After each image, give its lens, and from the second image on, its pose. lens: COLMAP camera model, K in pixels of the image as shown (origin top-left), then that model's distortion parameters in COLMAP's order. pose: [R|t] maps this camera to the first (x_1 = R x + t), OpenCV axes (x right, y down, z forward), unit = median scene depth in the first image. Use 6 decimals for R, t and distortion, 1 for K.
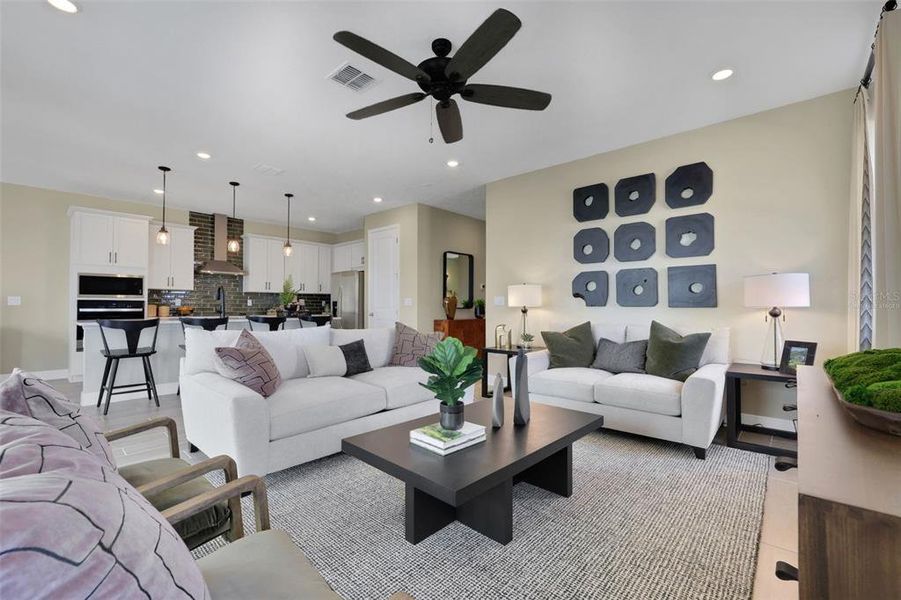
lens RADIAL K [[390.7, 0, 450.5], [0, 390.7, 300.0], [0, 0, 1]] dist [-0.000303, 0.000035]
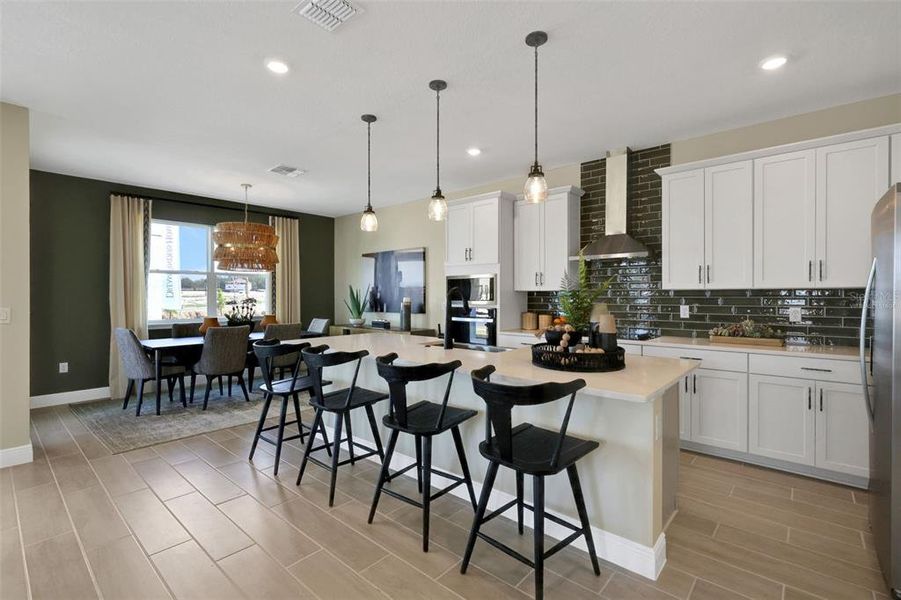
lens RADIAL K [[403.6, 0, 450.5], [0, 403.6, 300.0], [0, 0, 1]] dist [0.000208, 0.000023]
pose [[0.049965, 0.003087, -0.998746, -0.031789], [0.016930, 0.999849, 0.003937, -0.016038], [0.998607, -0.017105, 0.049905, 0.784194]]
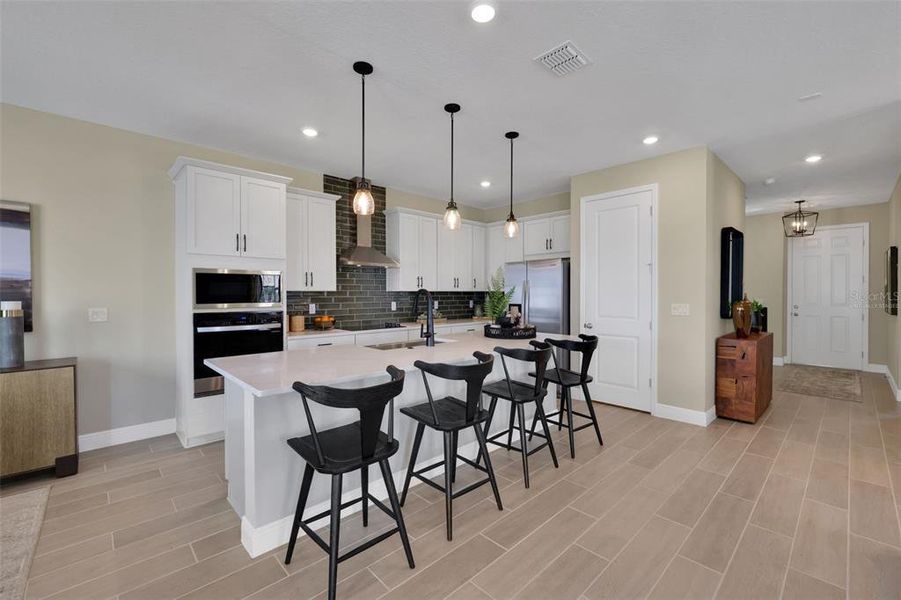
lens RADIAL K [[383.5, 0, 450.5], [0, 383.5, 300.0], [0, 0, 1]] dist [-0.031669, -0.000038]
pose [[0.999245, -0.013081, -0.036584, -0.437941], [0.014178, 0.999452, 0.029896, -0.026761], [0.036173, -0.030392, 0.998883, 0.351335]]
